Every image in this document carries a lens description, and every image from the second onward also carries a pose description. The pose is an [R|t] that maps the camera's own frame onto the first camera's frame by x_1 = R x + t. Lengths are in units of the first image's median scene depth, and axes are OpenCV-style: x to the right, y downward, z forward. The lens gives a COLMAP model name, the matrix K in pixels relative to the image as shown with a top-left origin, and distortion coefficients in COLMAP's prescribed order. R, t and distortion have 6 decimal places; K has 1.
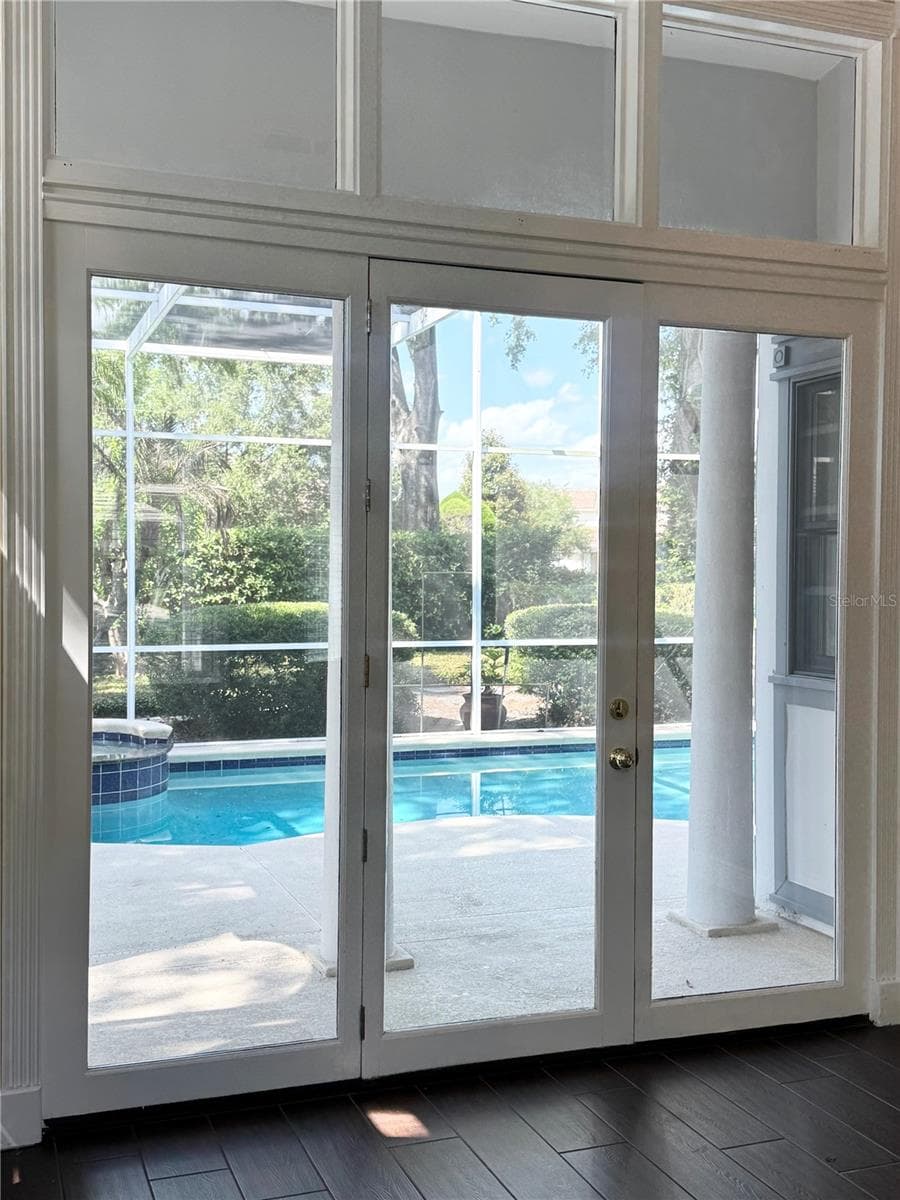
lens RADIAL K [[1337.5, 0, 452.2], [0, 1337.5, 598.5], [0, 0, 1]] dist [0.015254, 0.000000]
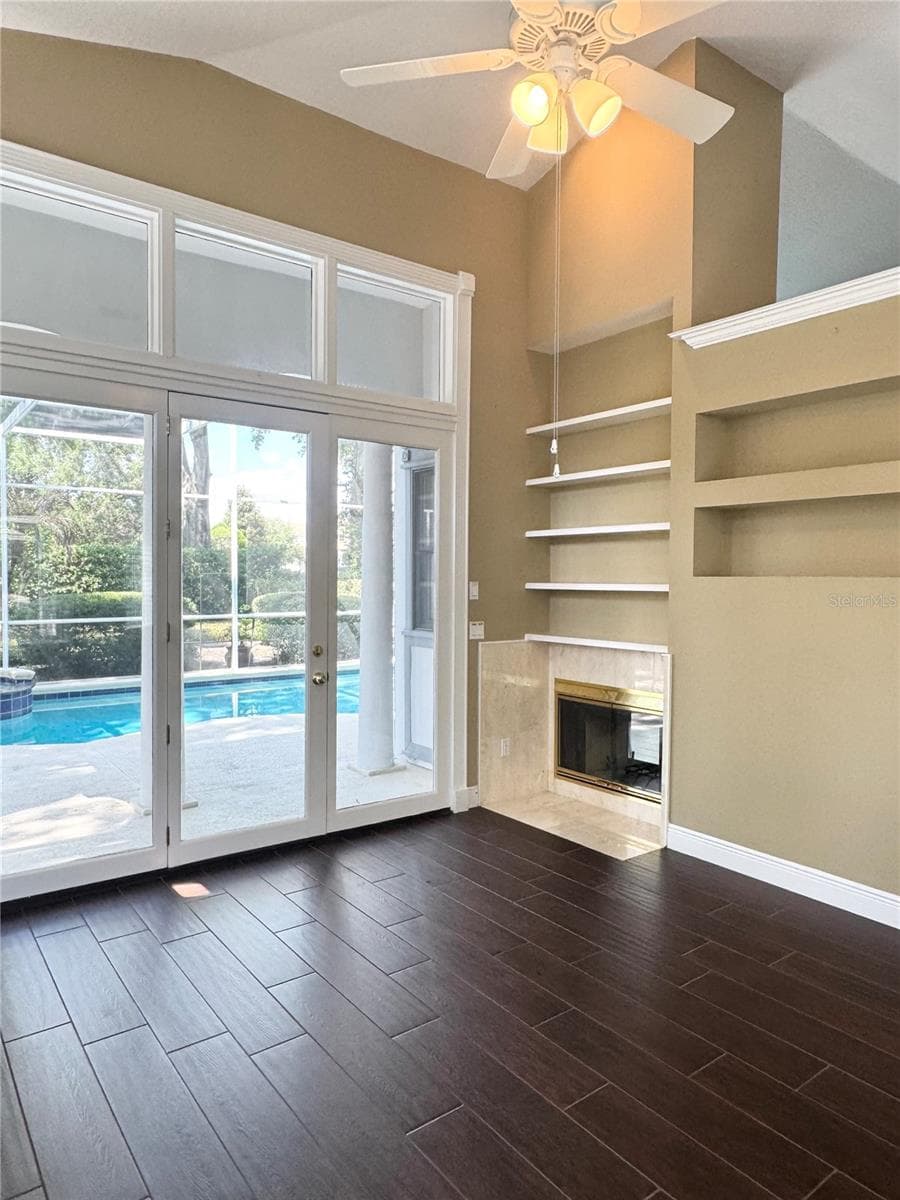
lens RADIAL K [[793.4, 0, 448.8], [0, 793.4, 598.4], [0, 0, 1]] dist [-0.011912, 0.007734]
pose [[0.960370, -0.008166, 0.278607, -0.001087], [0.004679, 0.999902, 0.013179, -0.000294], [-0.278688, -0.011353, 0.960315, -0.050140]]
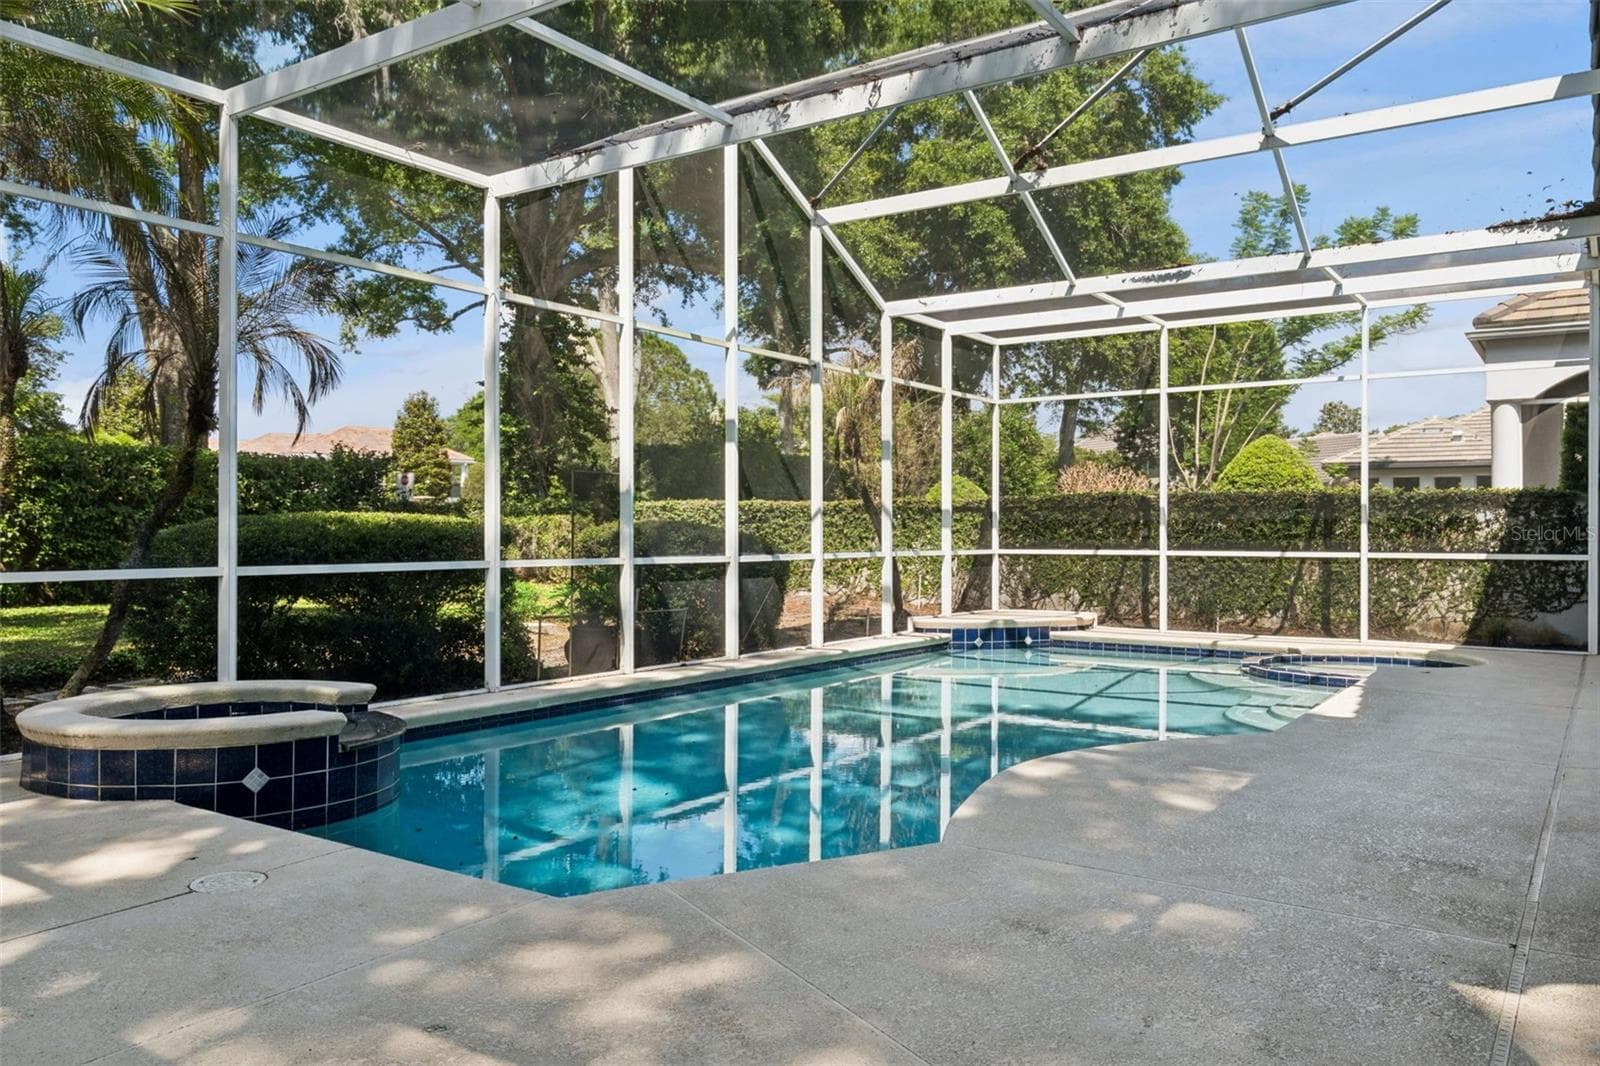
lens RADIAL K [[1225.3, 0, 795.6], [0, 1225.3, 532.5], [0, 0, 1]] dist [0.006114, -0.003486]
pose [[0.822659, -0.000615, 0.568534, -0.702634], [0.010829, 0.999835, -0.014588, 0.061348], [-0.568432, 0.018157, 0.822530, 0.727407]]
